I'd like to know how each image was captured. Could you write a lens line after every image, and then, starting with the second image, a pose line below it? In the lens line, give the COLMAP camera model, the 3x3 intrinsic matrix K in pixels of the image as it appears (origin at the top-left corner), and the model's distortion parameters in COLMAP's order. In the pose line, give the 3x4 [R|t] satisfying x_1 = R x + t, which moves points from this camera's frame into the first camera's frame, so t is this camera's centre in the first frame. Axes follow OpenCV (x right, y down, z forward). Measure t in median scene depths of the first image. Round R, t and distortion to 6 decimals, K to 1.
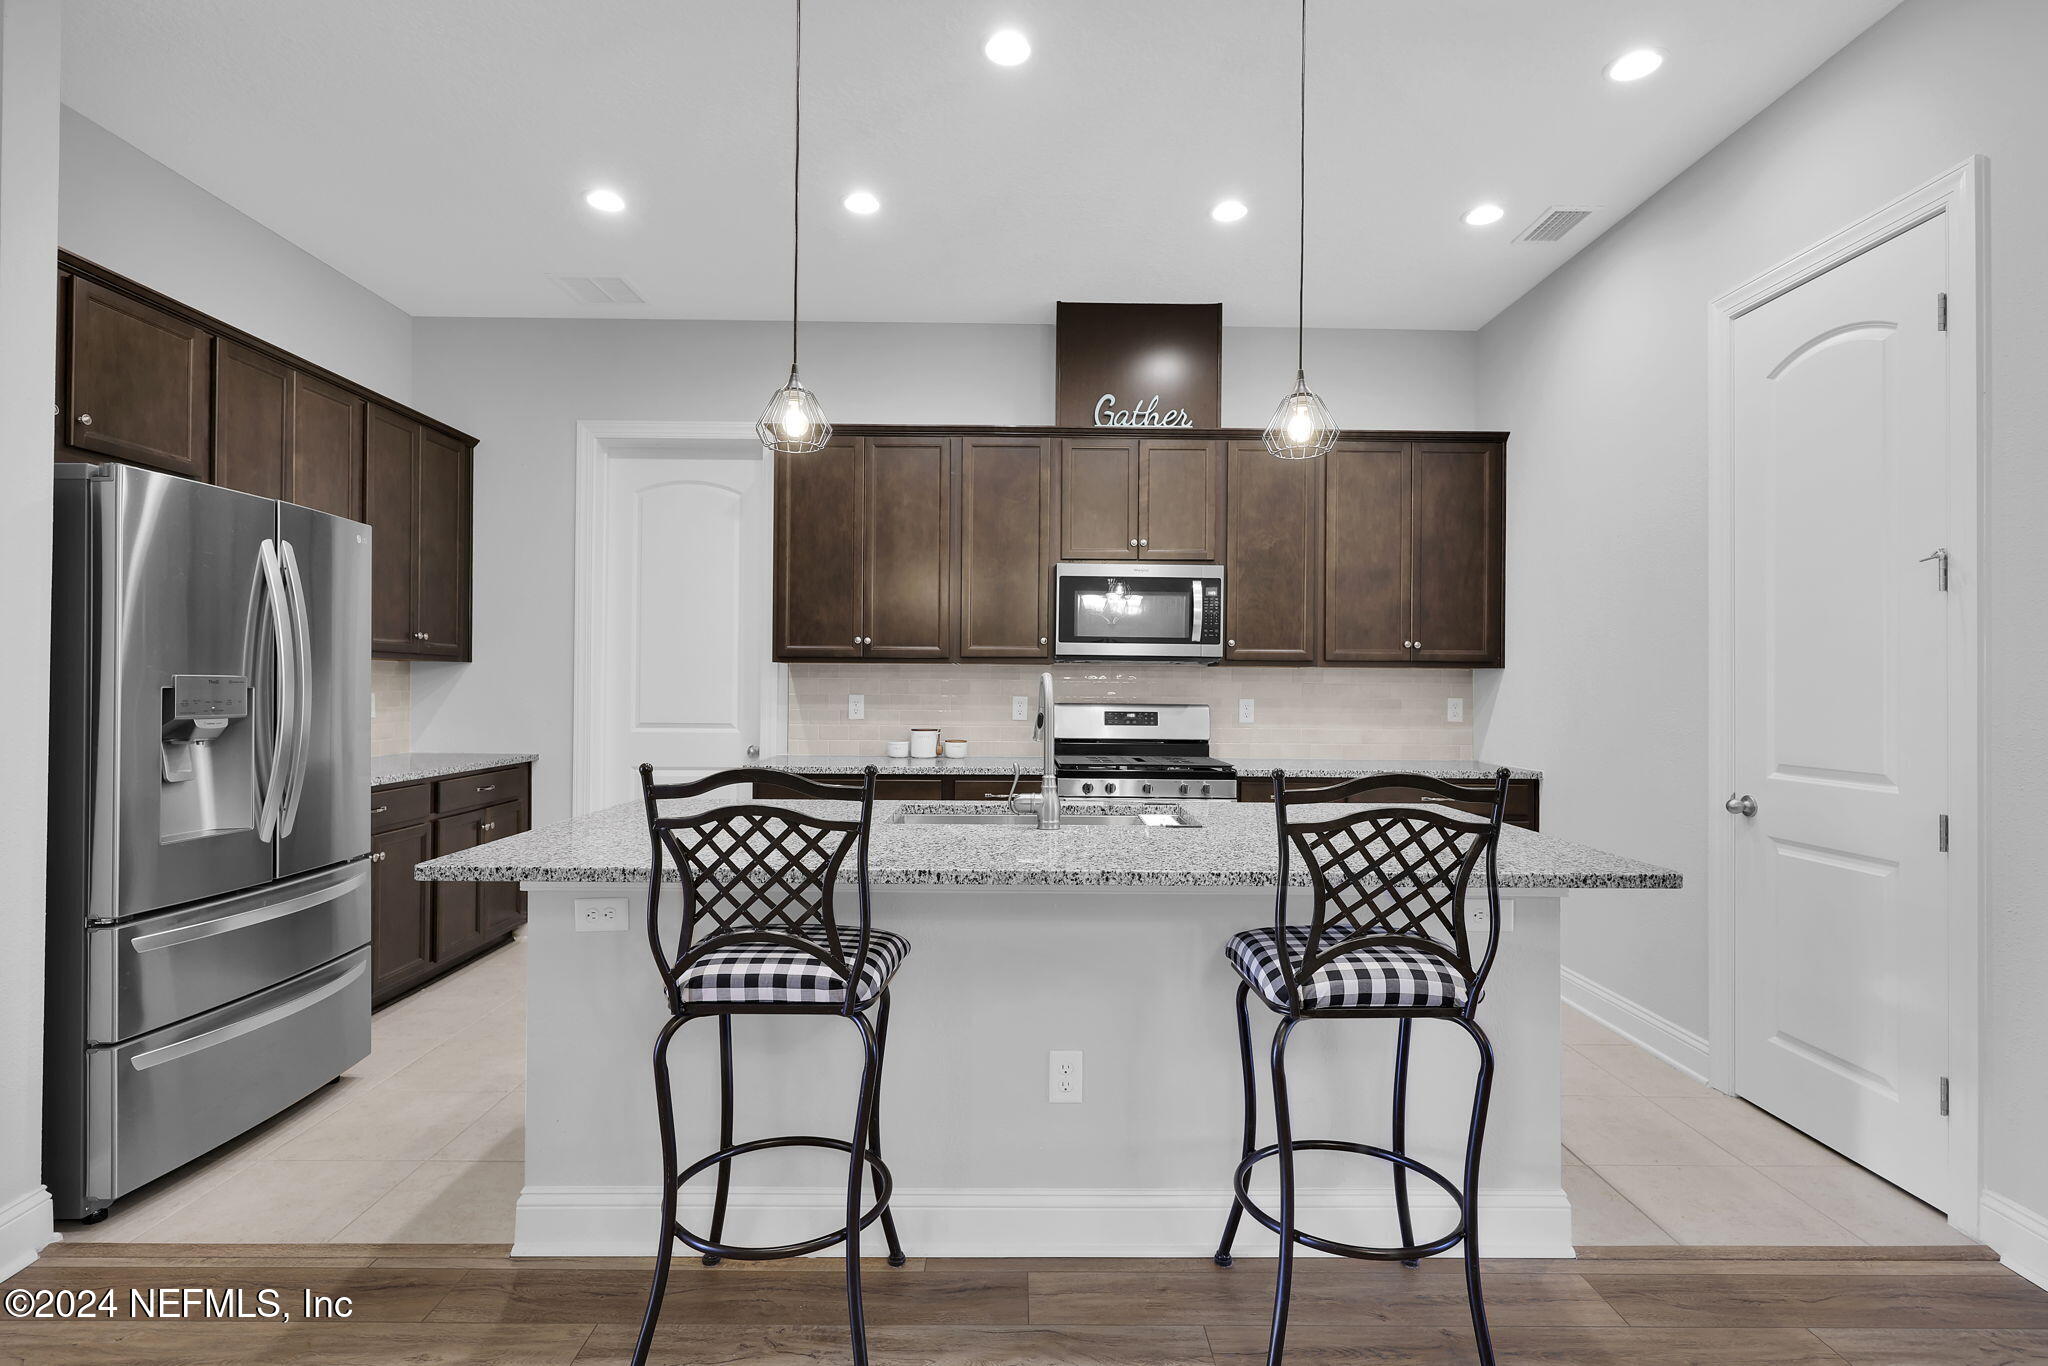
lens RADIAL K [[987.1, 0, 1026.6], [0, 987.1, 679.8], [0, 0, 1]] dist [0.000973, 0.000131]
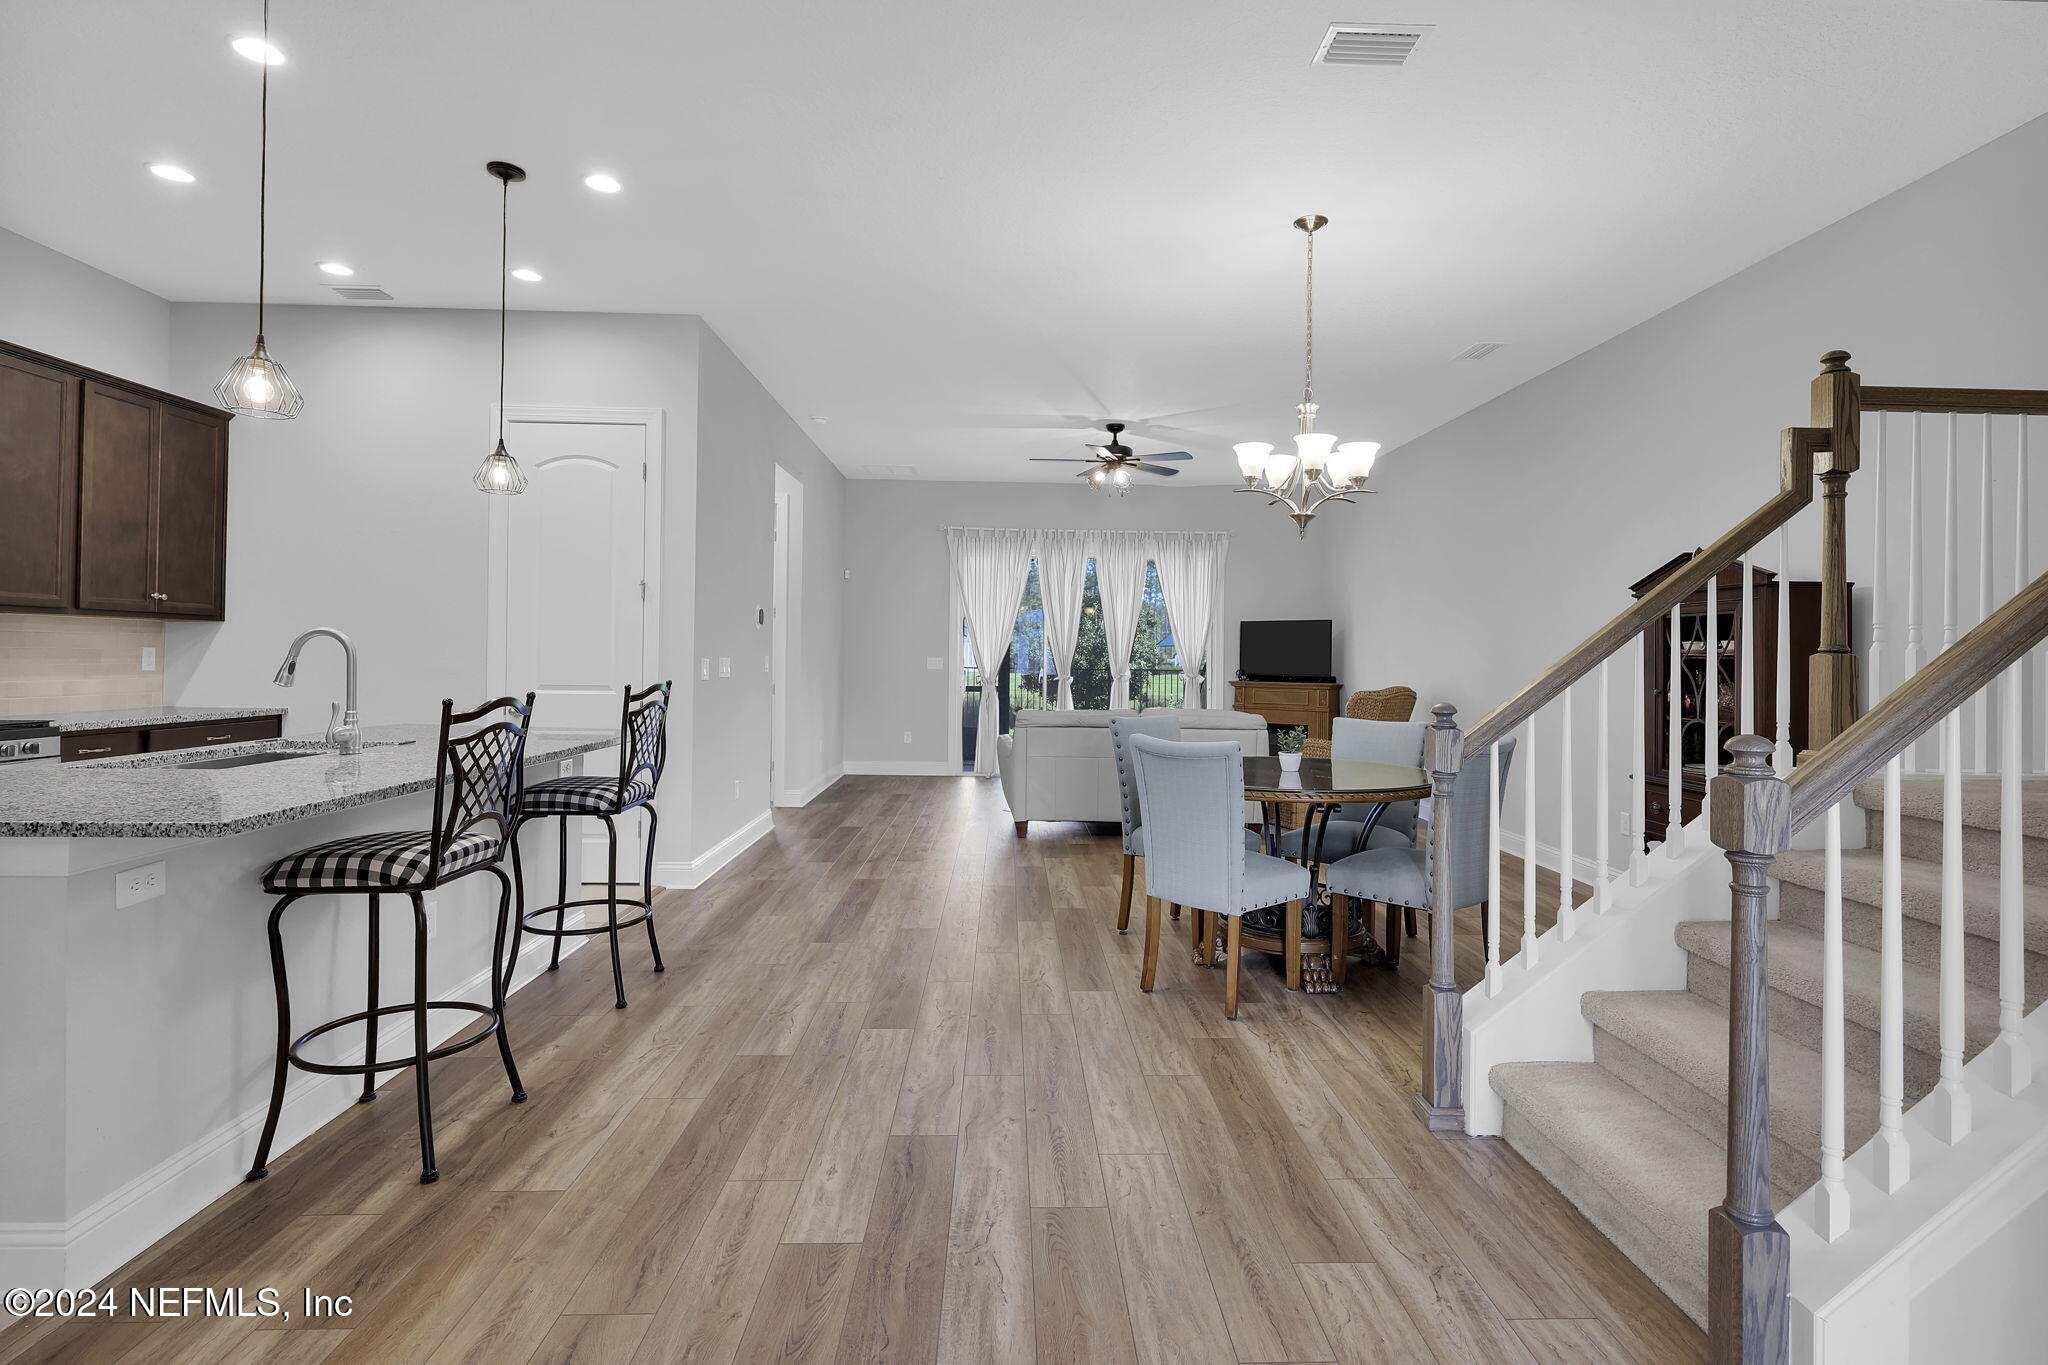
lens RADIAL K [[994.6, 0, 1038.3], [0, 994.6, 650.3], [0, 0, 1]] dist [0.003503, 0.000662]
pose [[-0.027182, -0.003246, 0.999625, -0.708035], [-0.019740, 0.999801, 0.002710, 0.000283], [-0.999436, -0.019659, -0.027241, 0.098727]]
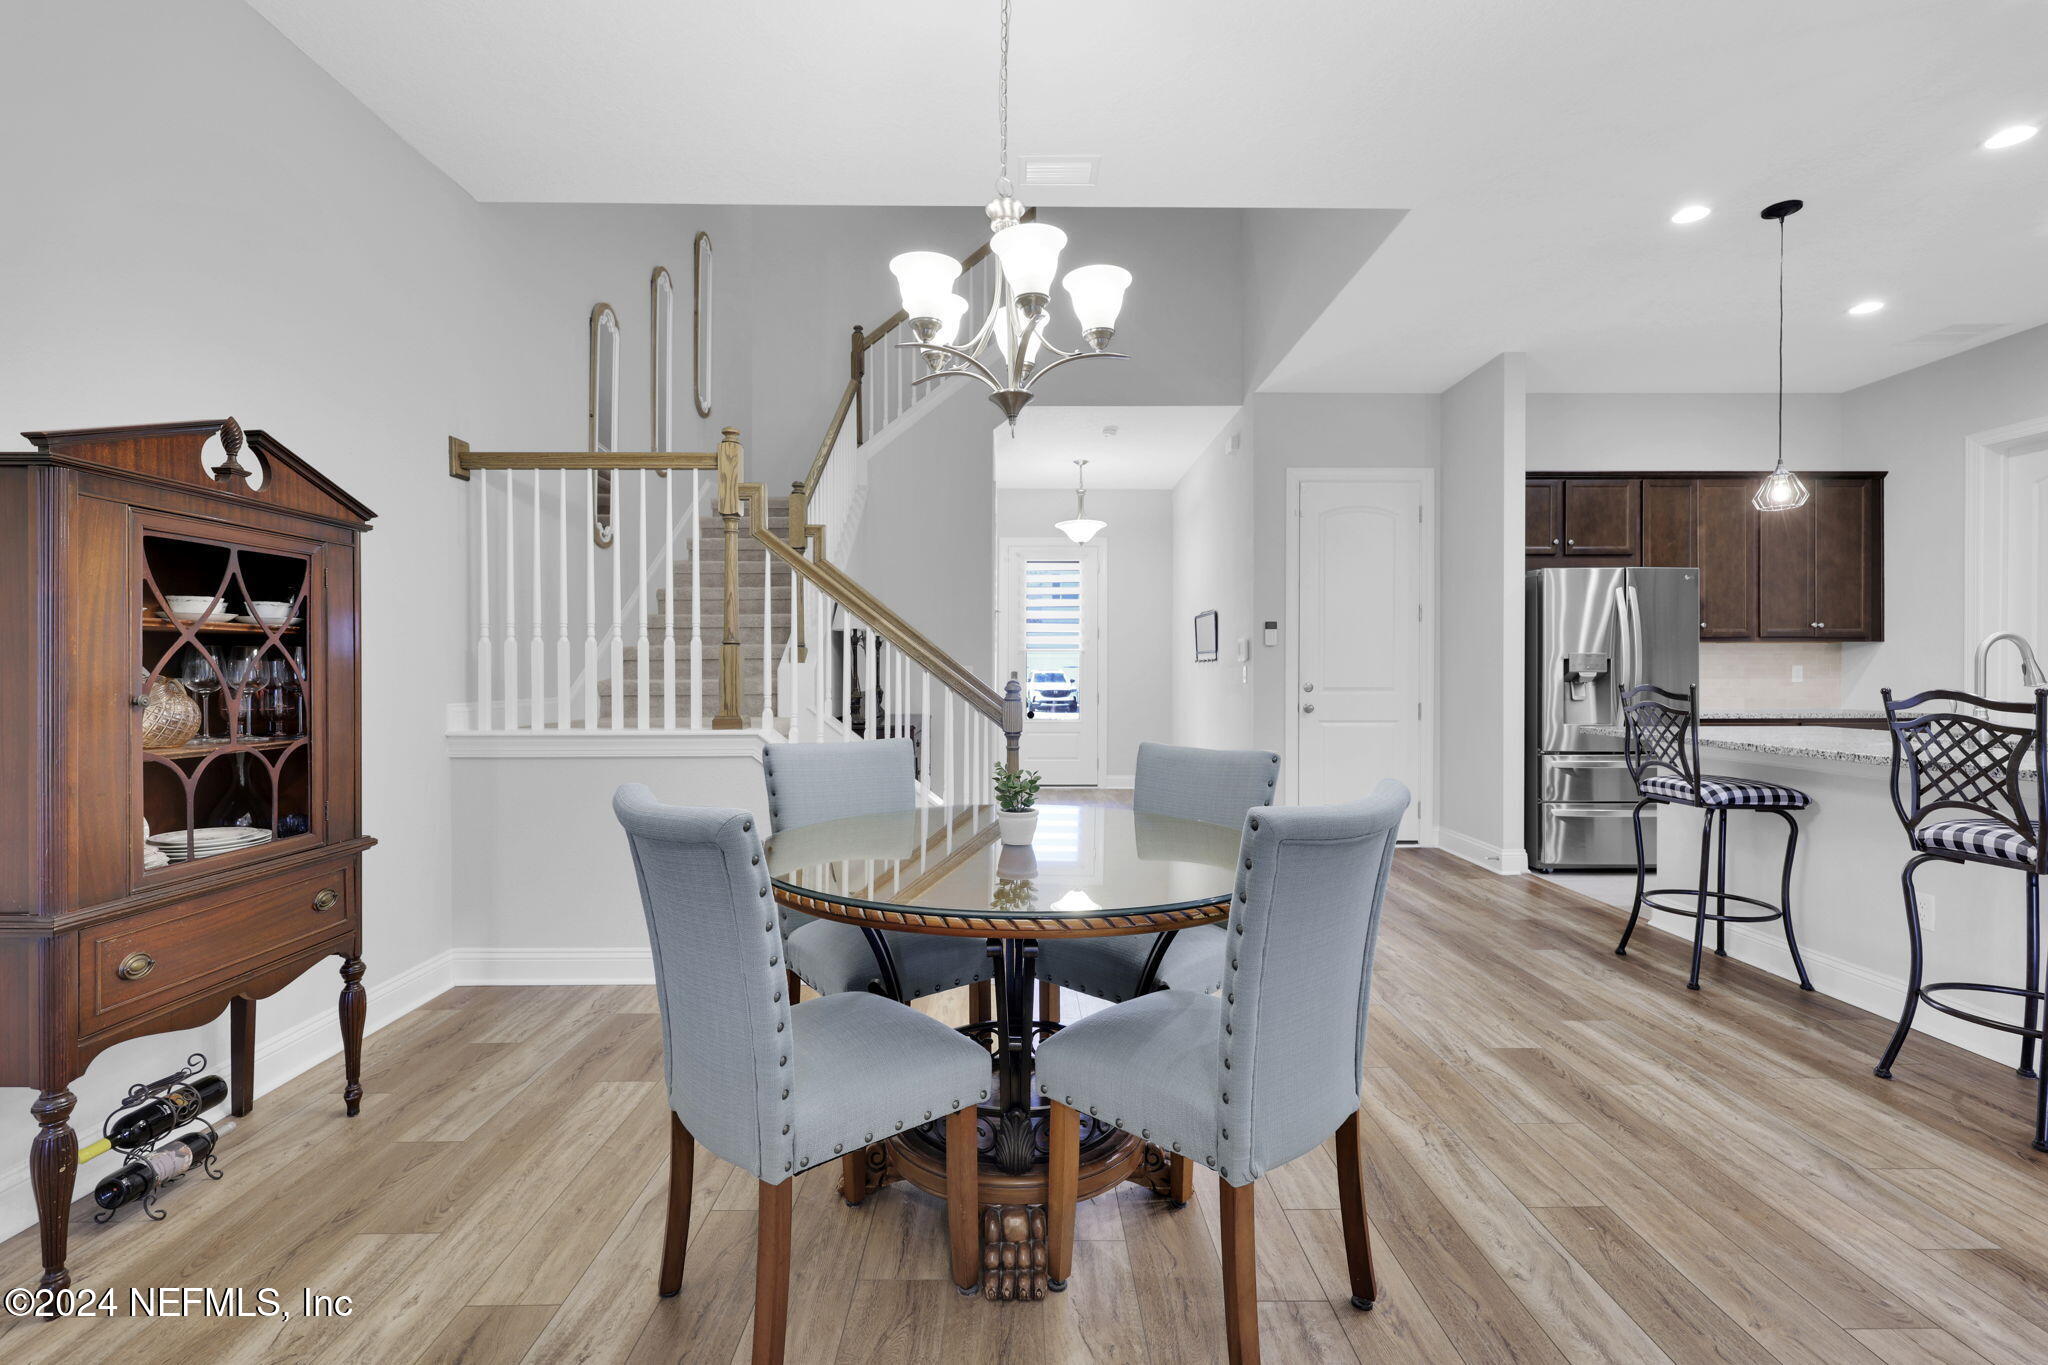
lens RADIAL K [[906.3, 0, 1024.0], [0, 906.3, 682.5], [0, 0, 1]] dist [0.000329, 0.000010]
pose [[0.006222, 0.002792, -0.999977, 0.700997], [0.007025, 0.999971, 0.002836, 0.027523], [0.999956, -0.007042, 0.006203, -0.167513]]
